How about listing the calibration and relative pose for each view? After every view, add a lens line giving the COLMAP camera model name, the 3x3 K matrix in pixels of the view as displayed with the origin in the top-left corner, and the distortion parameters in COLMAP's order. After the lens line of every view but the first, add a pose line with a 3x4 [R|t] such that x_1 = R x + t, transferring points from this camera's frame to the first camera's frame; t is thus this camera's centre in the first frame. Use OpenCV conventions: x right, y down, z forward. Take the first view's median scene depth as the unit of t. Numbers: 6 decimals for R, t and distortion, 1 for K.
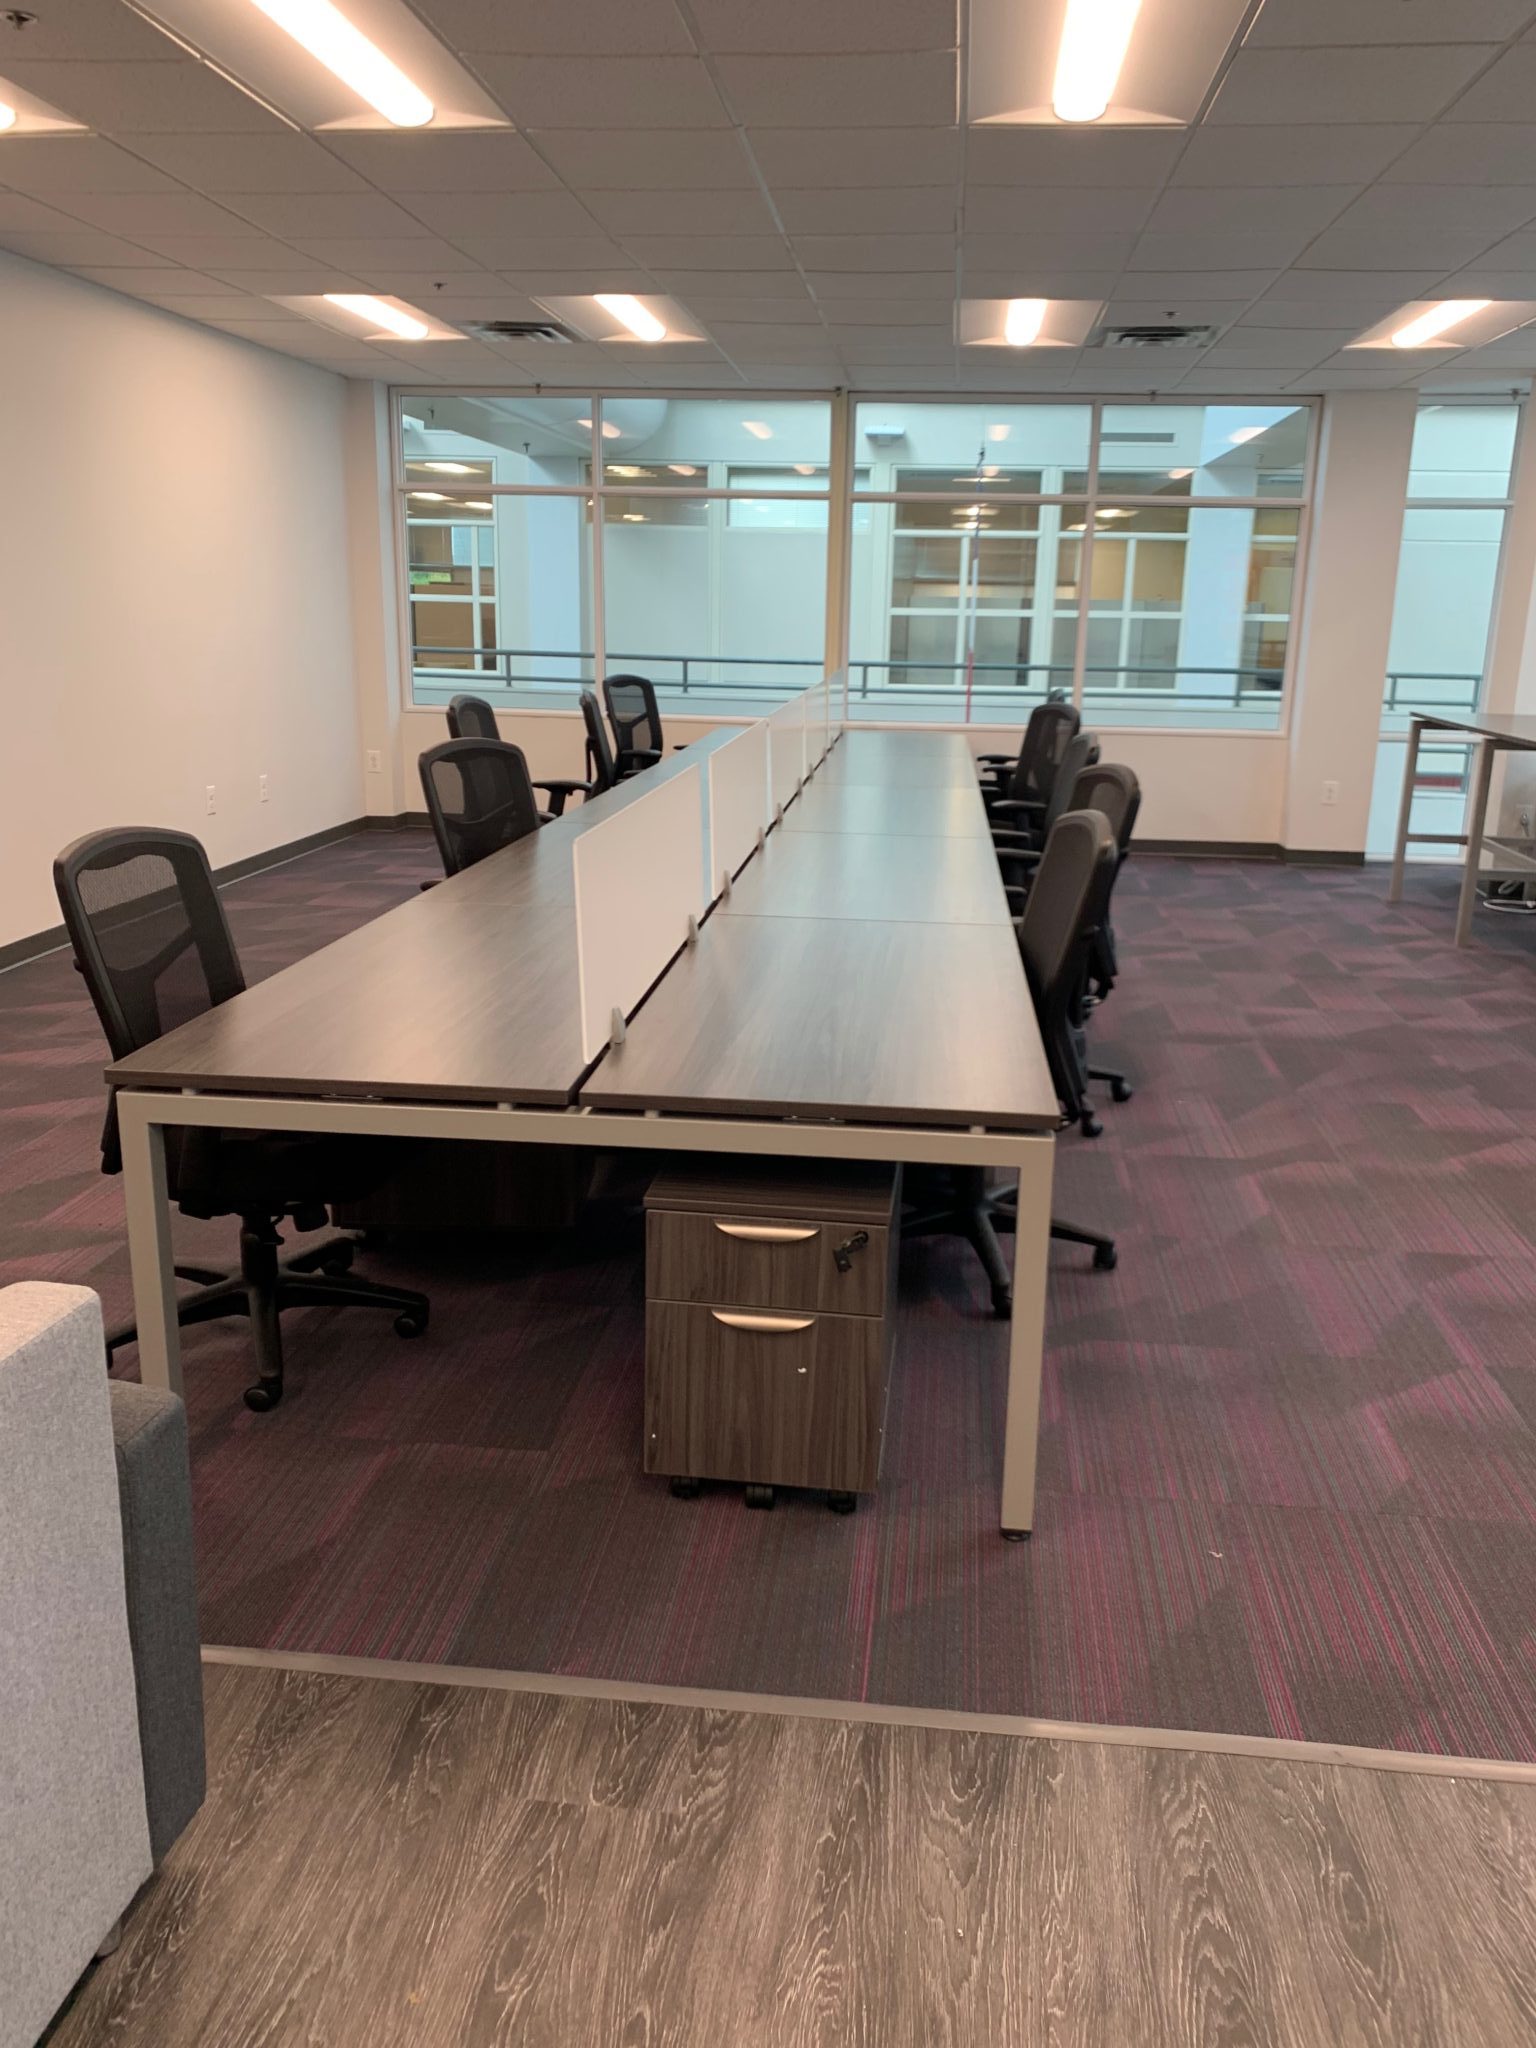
lens RADIAL K [[1555.6, 0, 768.0], [0, 1555.6, 1024.0], [0, 0, 1]] dist [-0.008885, 0.000254]
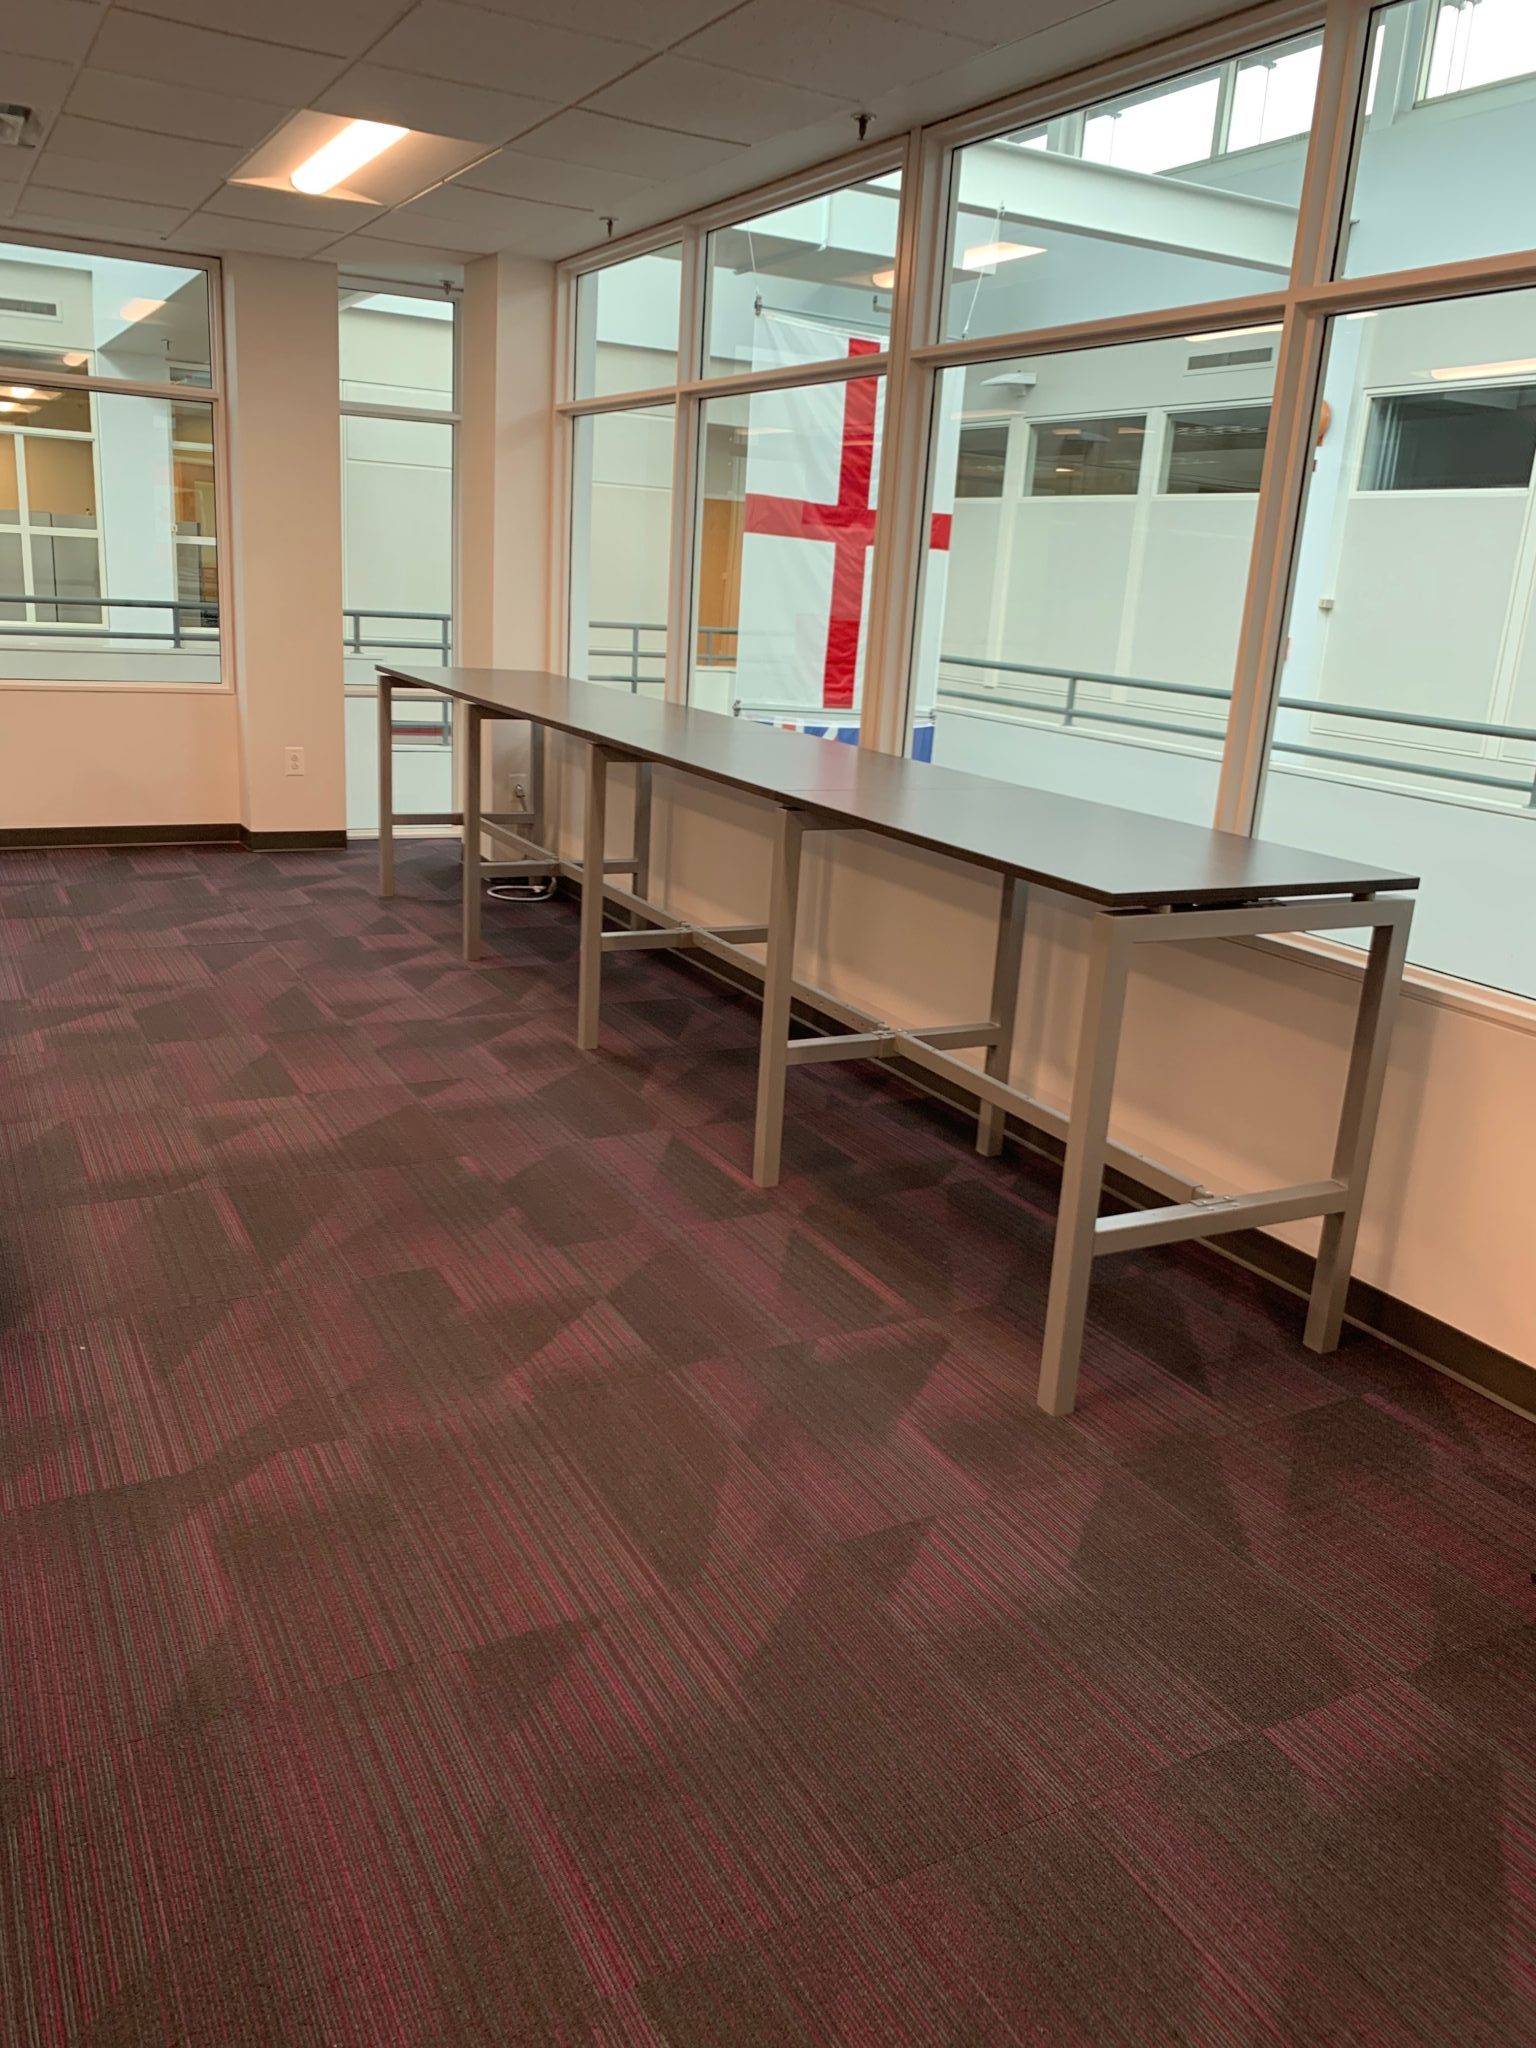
lens RADIAL K [[1579.9, 0, 768.0], [0, 1579.9, 1024.0], [0, 0, 1]] dist [0.009026, 0.004015]
pose [[0.815930, -0.135777, 0.561982, 0.097718], [0.113407, 0.990736, 0.074711, -0.056537], [-0.566919, 0.002774, 0.823769, 0.217561]]
